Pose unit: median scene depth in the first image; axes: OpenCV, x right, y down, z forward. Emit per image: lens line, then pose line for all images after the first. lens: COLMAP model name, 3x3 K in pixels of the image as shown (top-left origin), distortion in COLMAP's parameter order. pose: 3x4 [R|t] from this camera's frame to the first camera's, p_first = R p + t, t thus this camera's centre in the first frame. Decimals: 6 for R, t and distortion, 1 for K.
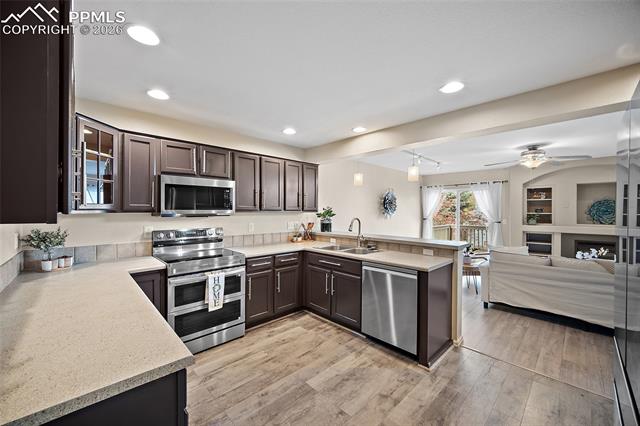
lens RADIAL K [[254.0, 0, 316.2], [0, 254.0, 212.9], [0, 0, 1]] dist [-0.000593, -0.000130]
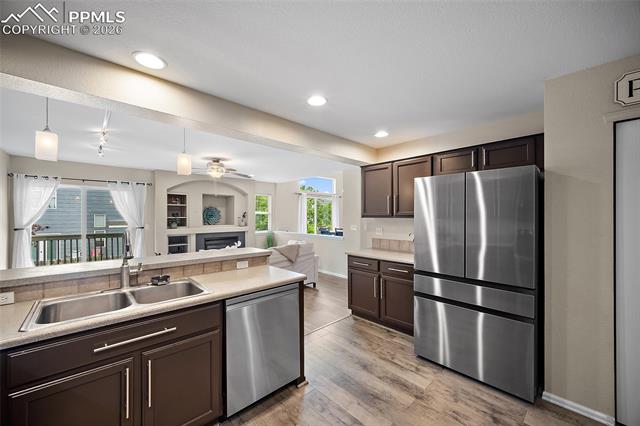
lens RADIAL K [[249.9, 0, 320.8], [0, 249.9, 216.4], [0, 0, 1]] dist [0.000036, -0.000122]
pose [[0.005930, -0.007002, 0.999958, -0.210147], [0.007795, 0.999945, 0.006956, -0.005607], [-0.999952, 0.007753, 0.005984, 0.395286]]
